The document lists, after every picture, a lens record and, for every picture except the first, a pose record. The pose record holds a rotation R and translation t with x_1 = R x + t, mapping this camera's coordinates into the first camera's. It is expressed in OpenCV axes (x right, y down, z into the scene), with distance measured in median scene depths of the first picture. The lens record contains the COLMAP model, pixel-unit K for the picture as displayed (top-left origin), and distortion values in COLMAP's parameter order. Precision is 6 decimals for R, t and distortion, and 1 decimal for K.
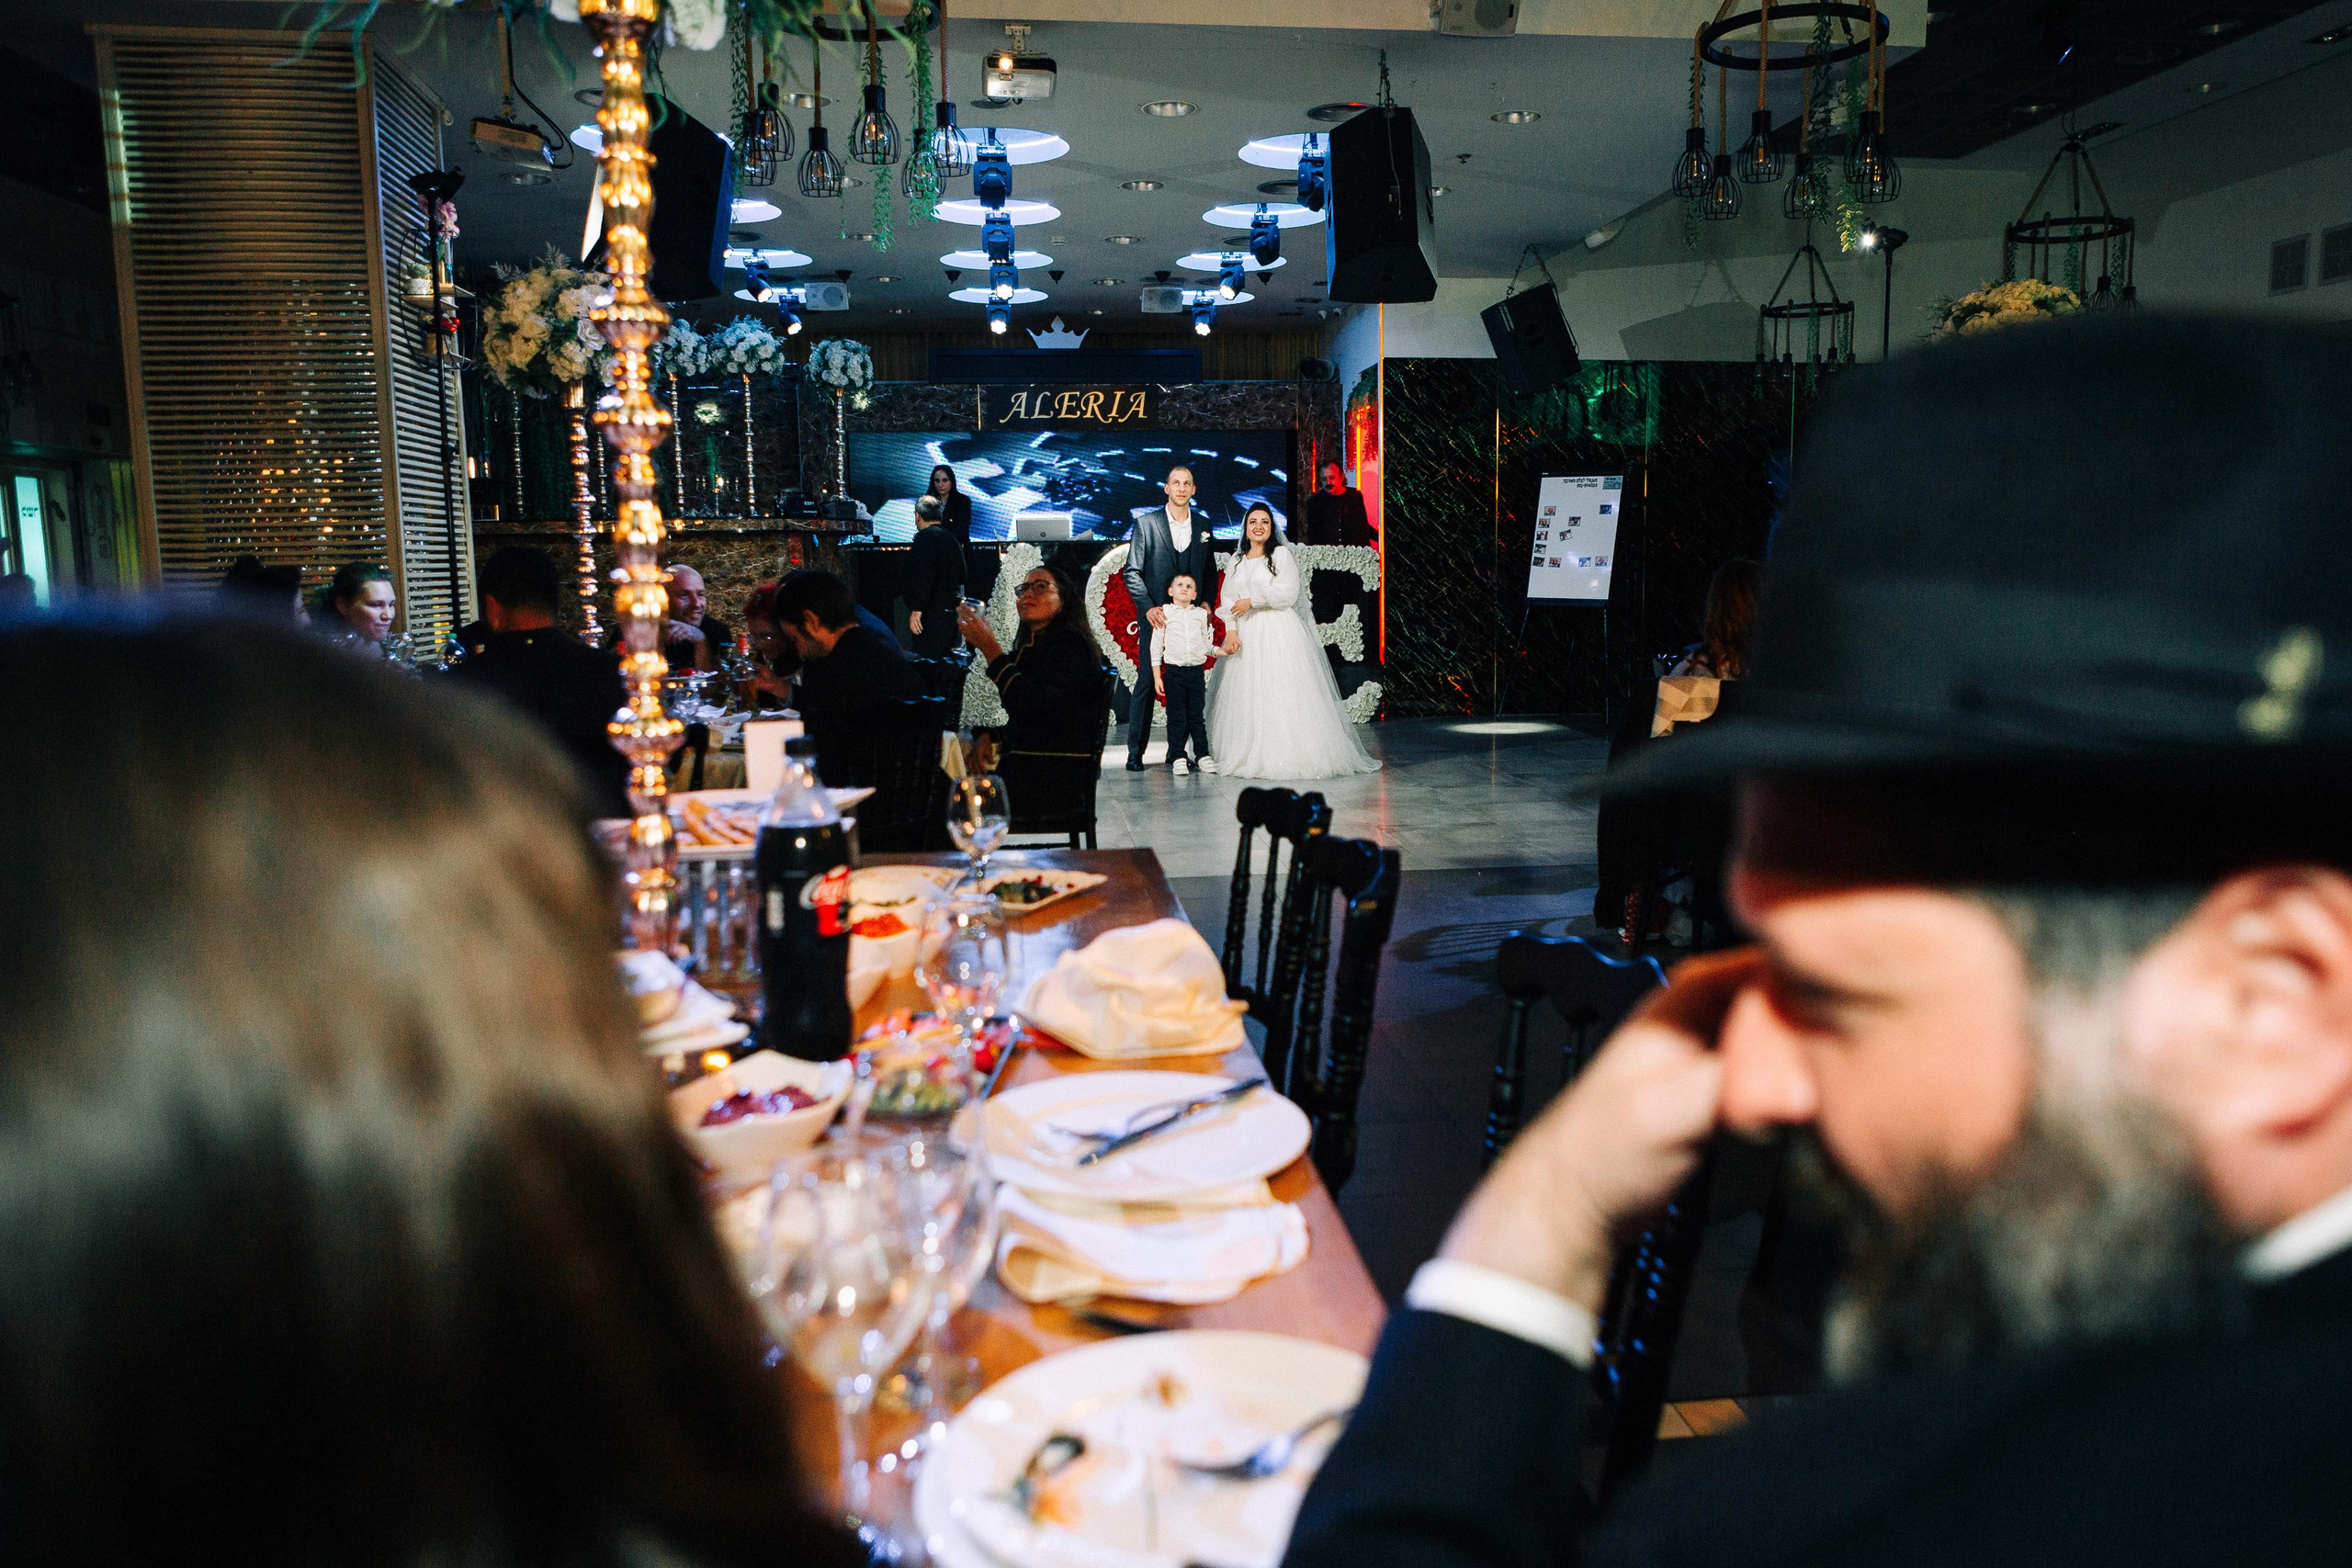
lens RADIAL K [[1618.5, 0, 1176.0], [0, 1618.5, 784.0], [0, 0, 1]] dist [-0.028548, 0.001481]
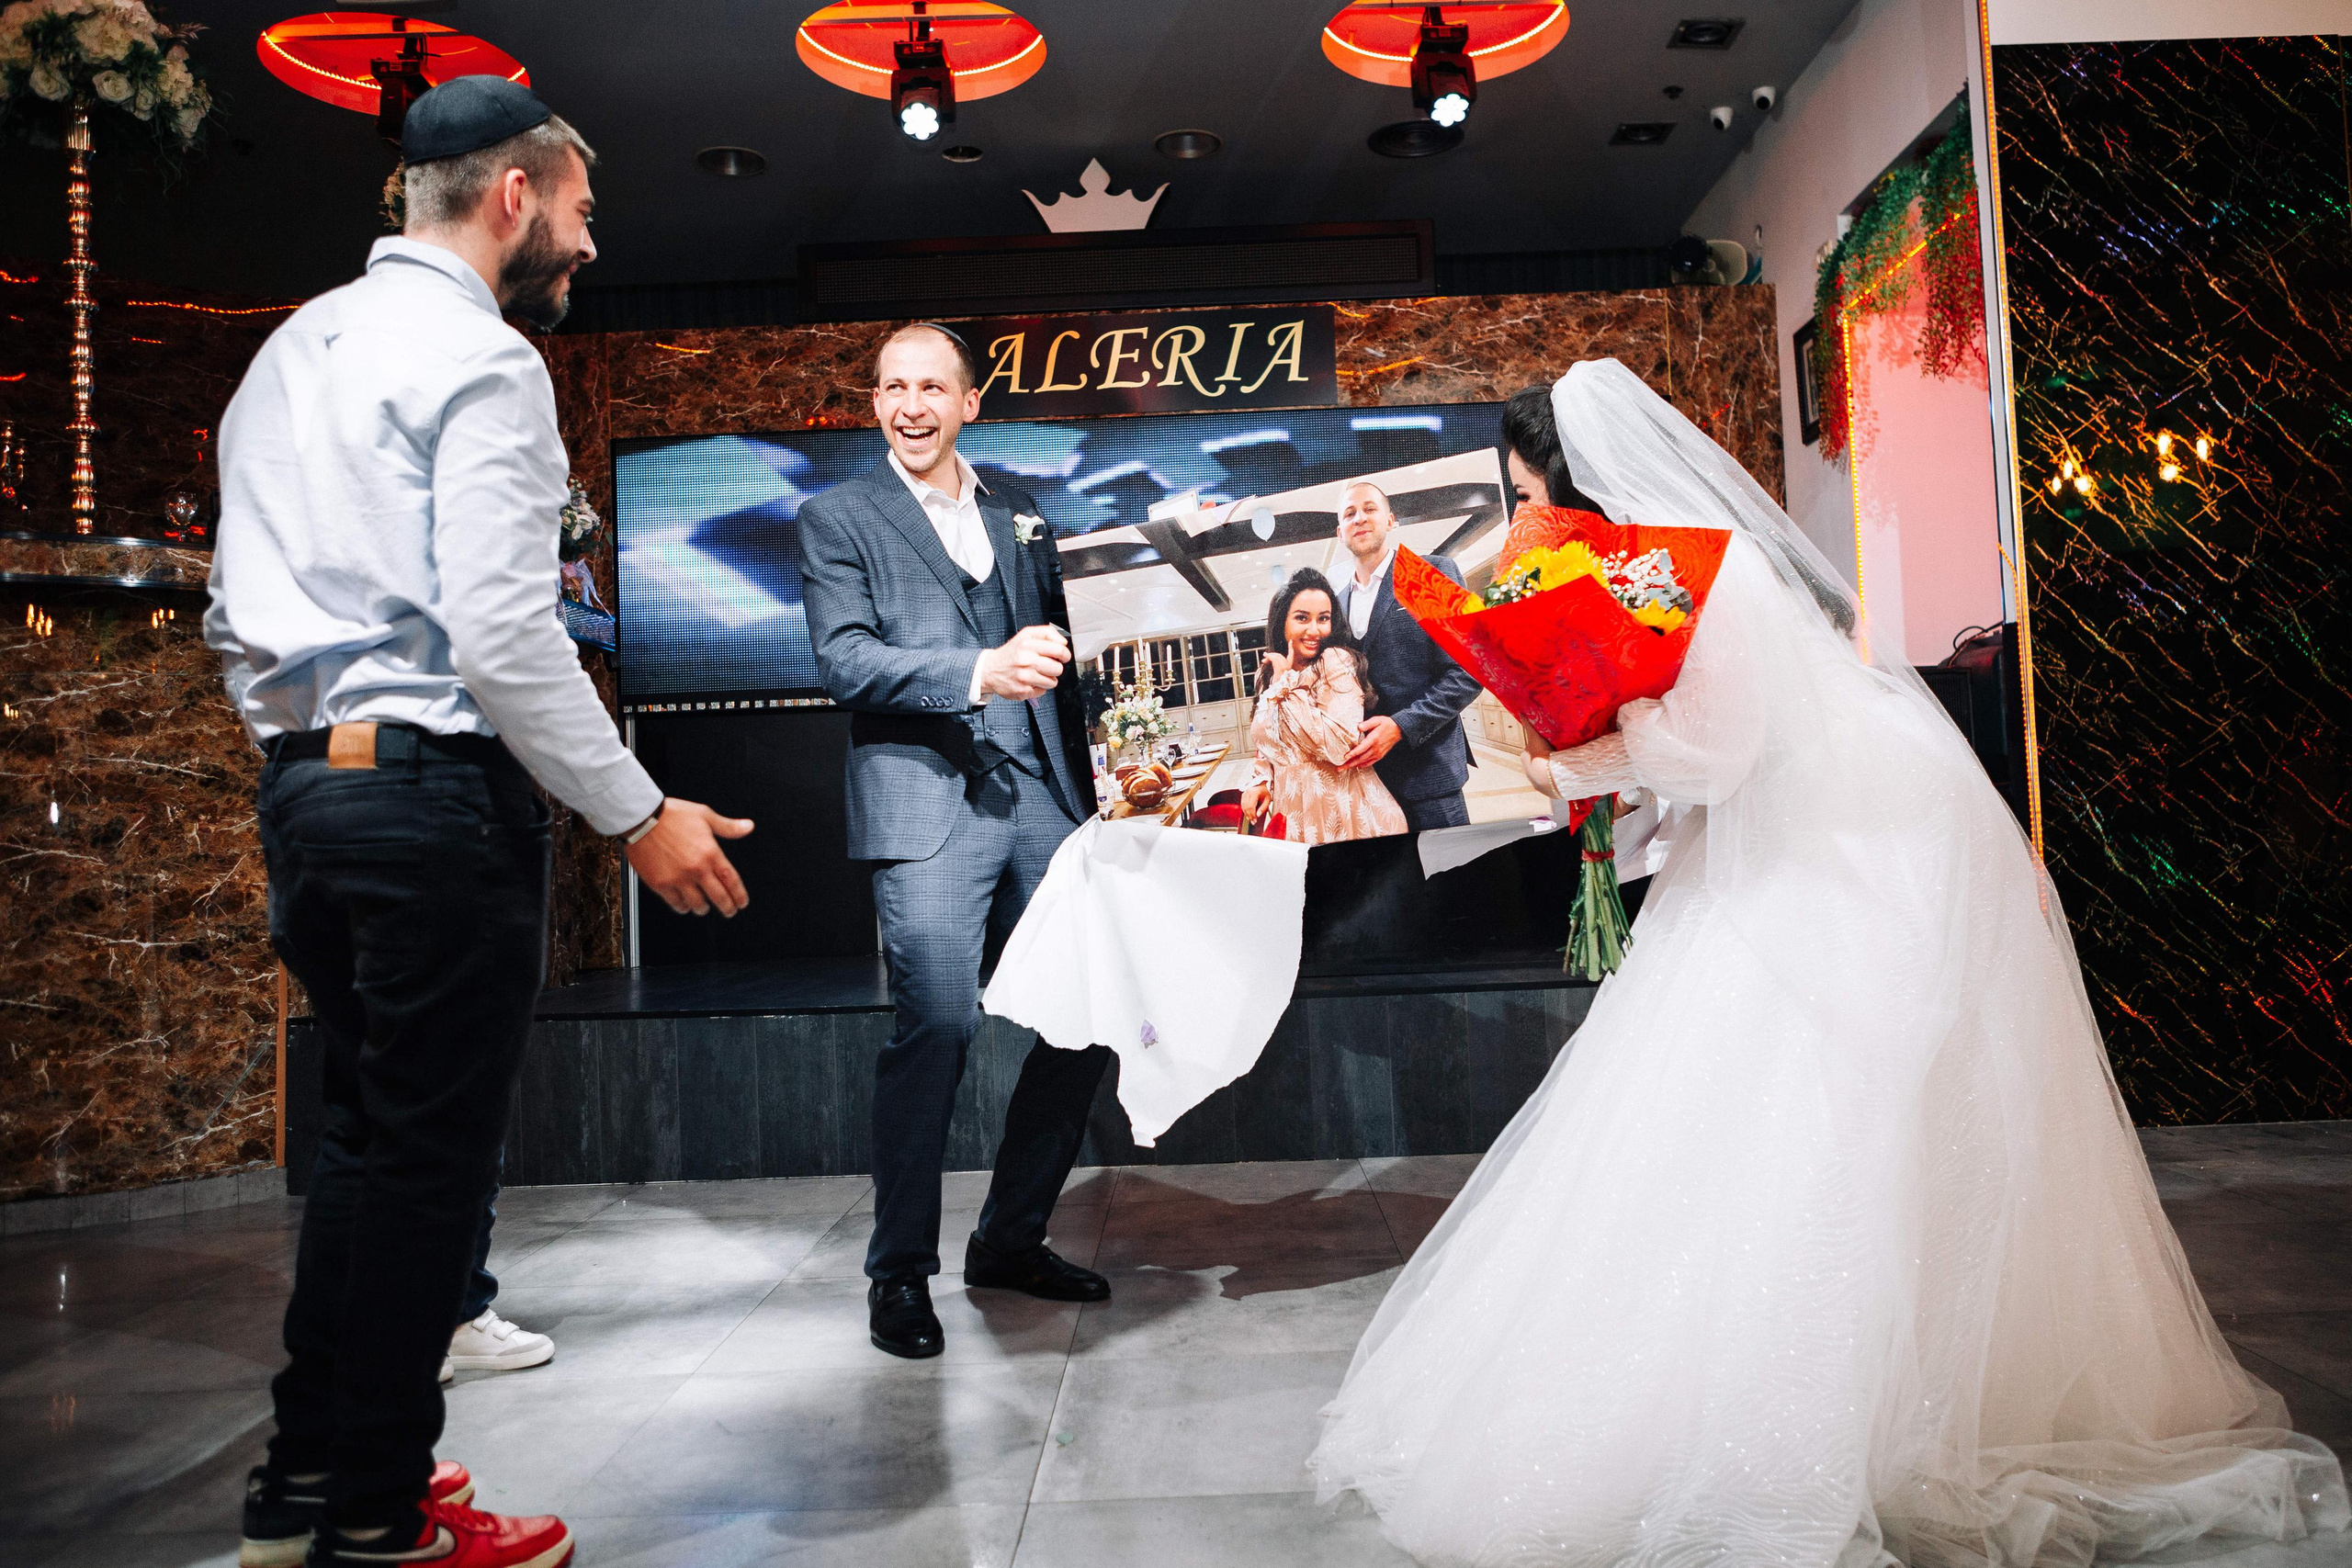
lens RADIAL K [[1754.6, 0, 1222.5], [0, 1754.6, 765.3], [0, 0, 1]] dist [-0.015508, 0.012042]
pose [[0.995480, -0.030644, -0.089894, -0.002552], [0.014438, 0.984344, -0.175663, -0.054112], [0.093870, 0.173571, 0.980337, 0.639642]]
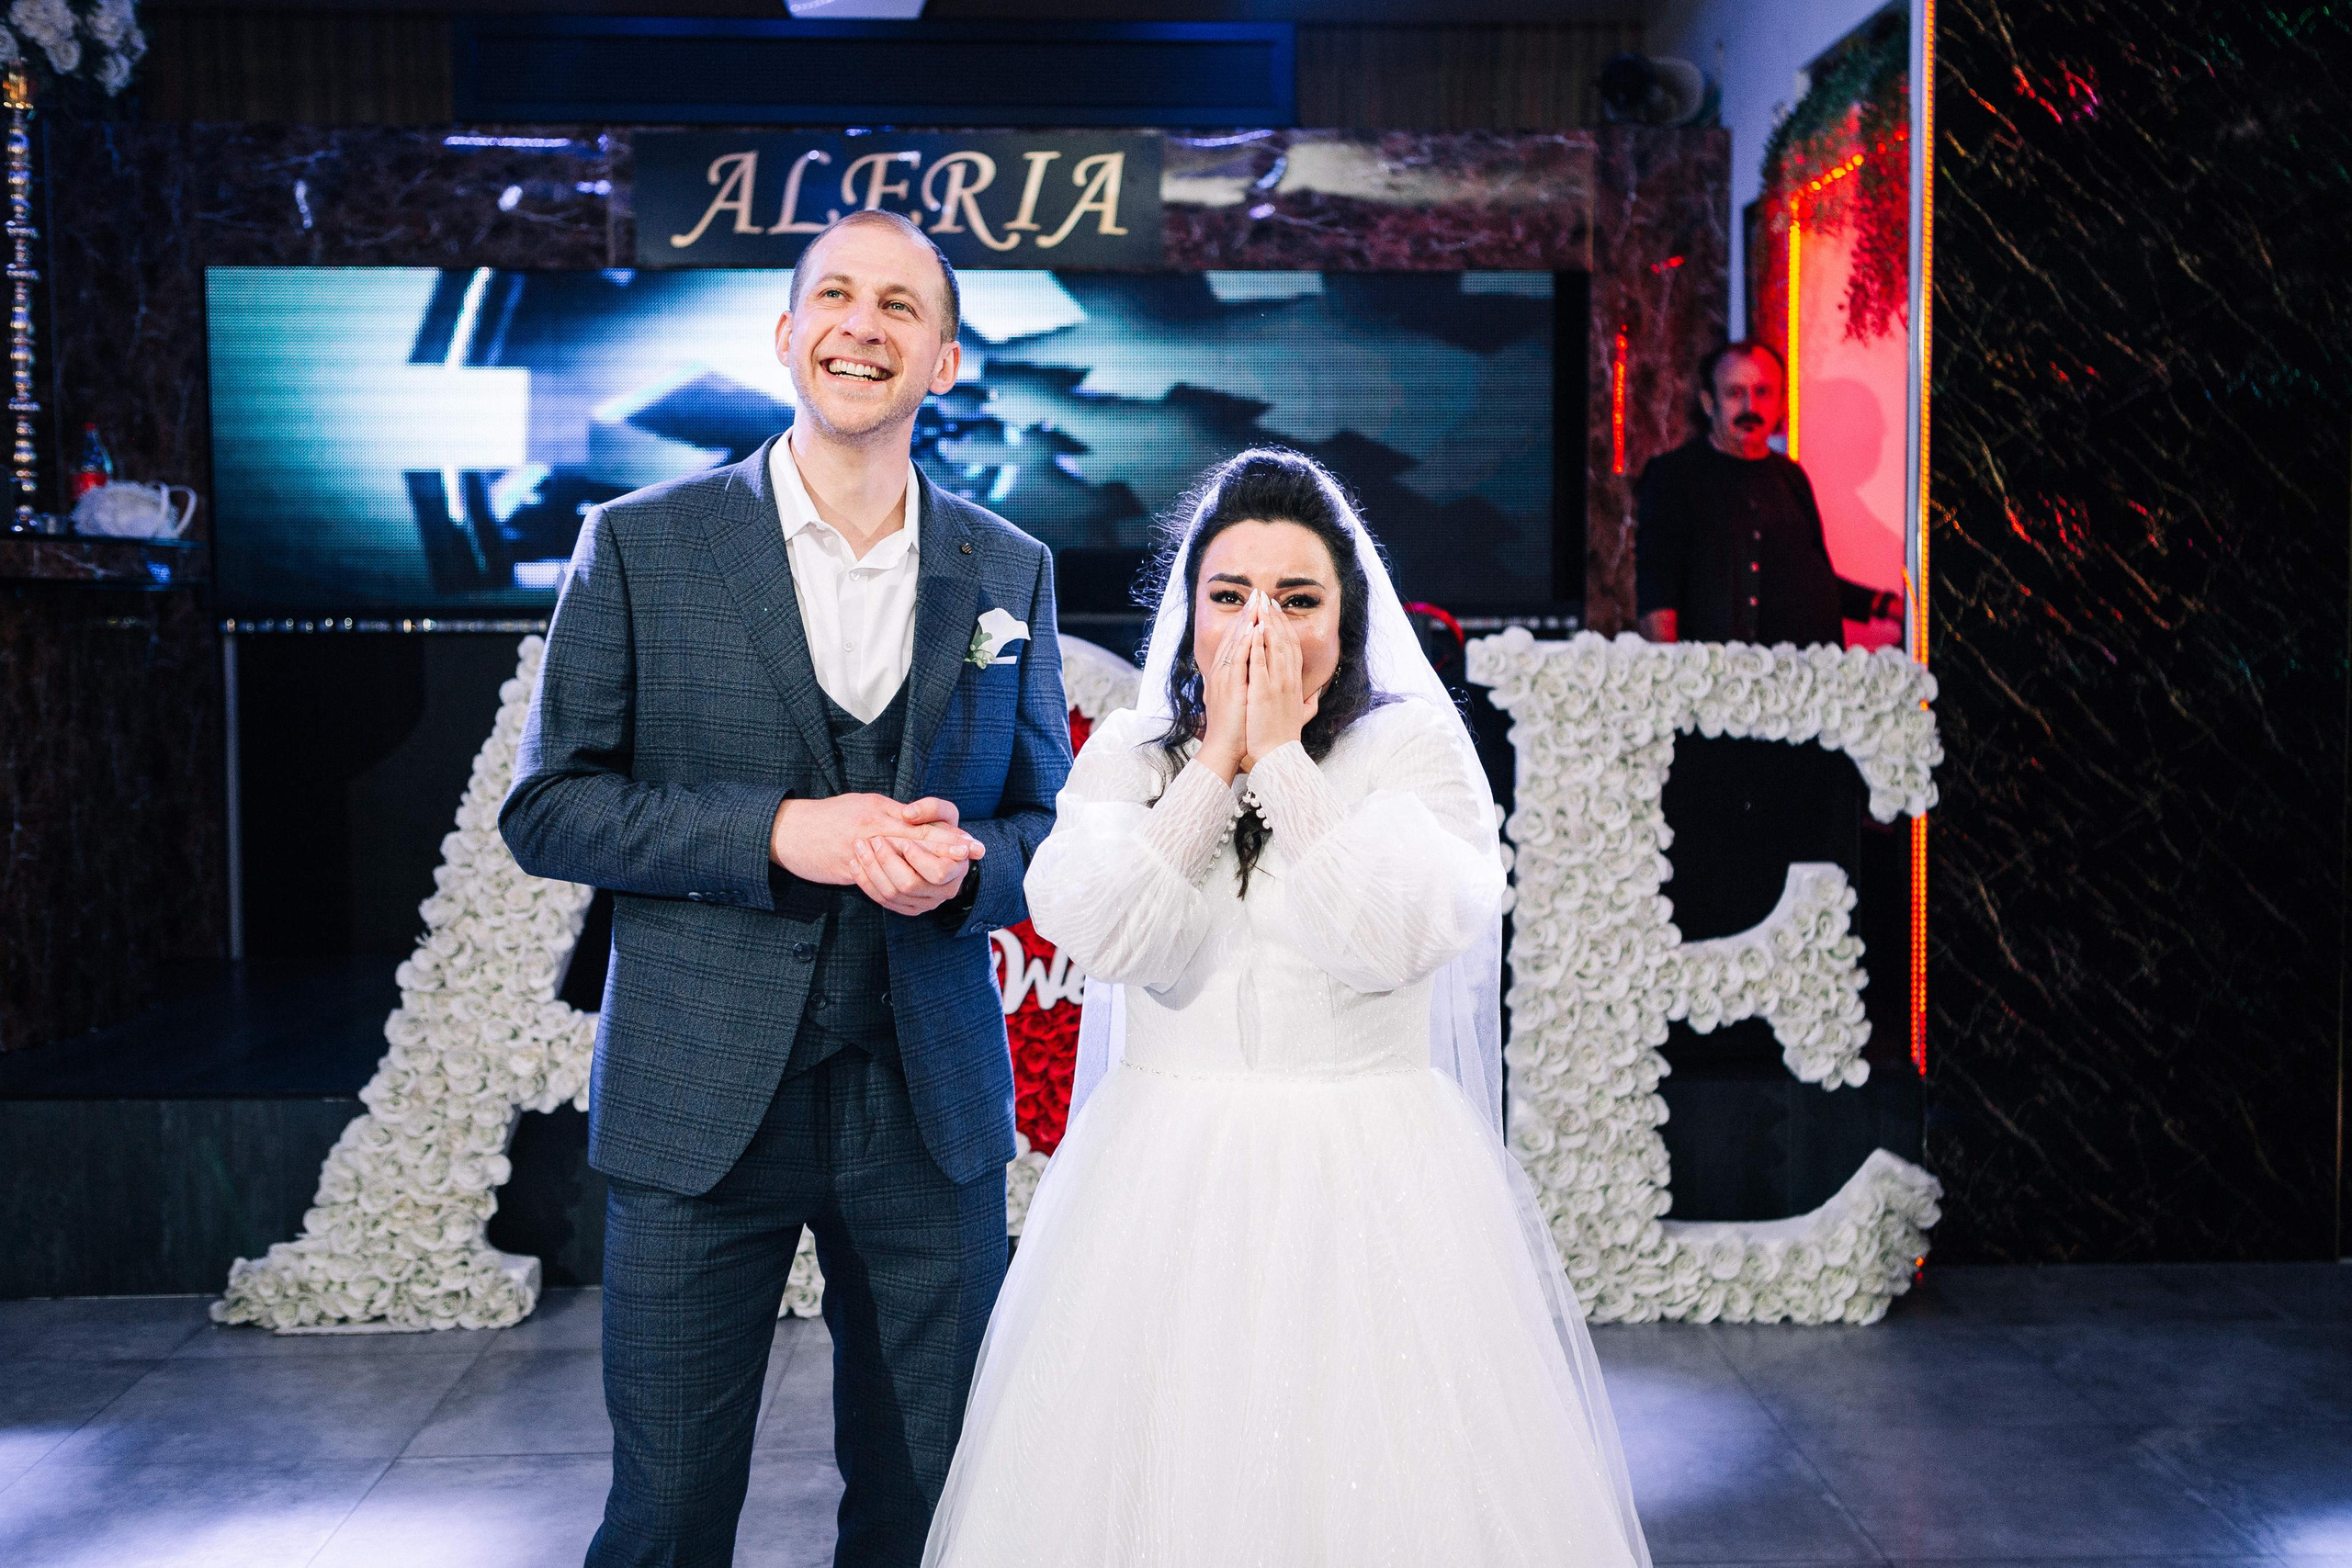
lens RADIAL K [[2484.9, 0, 1225.6], [0, 2484.9, 763.3], [0, 0, 1]] dist [0.098309, -0.153892]
pose [[0.998878, 0.009028, -0.046486, 0.029841], [-0.012469, 0.997161, -0.074265, -0.093413], [0.045683, 0.074761, 0.996155, 0.571717]]
